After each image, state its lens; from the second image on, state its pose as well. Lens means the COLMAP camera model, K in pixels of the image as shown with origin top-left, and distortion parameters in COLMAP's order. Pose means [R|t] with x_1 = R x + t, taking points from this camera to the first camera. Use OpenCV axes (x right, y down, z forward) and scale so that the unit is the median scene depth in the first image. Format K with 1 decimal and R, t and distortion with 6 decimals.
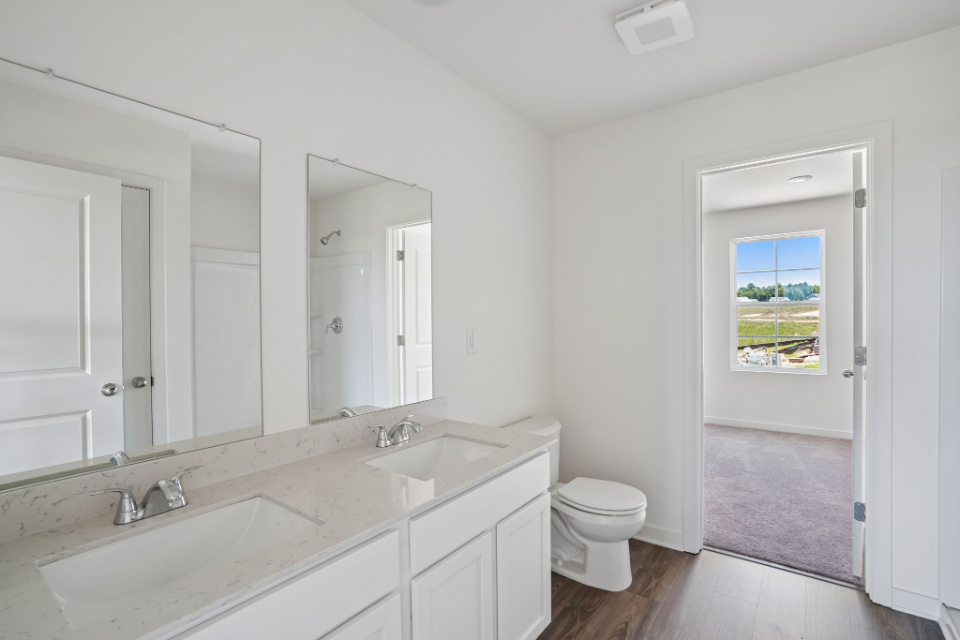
lens RADIAL K [[441.1, 0, 480.0], [0, 441.1, 320.0], [0, 0, 1]] dist [-0.036722, 0.000236]
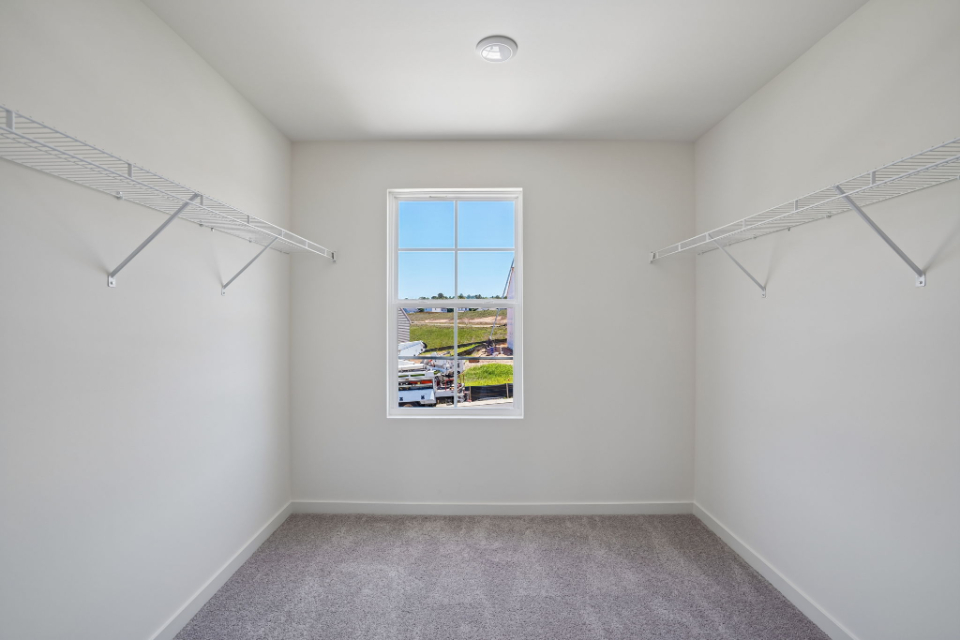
lens RADIAL K [[441.1, 0, 480.0], [0, 441.1, 320.0], [0, 0, 1]] dist [-0.036722, 0.000236]
pose [[0.797970, 0.010014, 0.602614, 0.079414], [-0.004201, 0.999930, -0.011053, -0.001956], [-0.602683, 0.006288, 0.797956, 0.113968]]
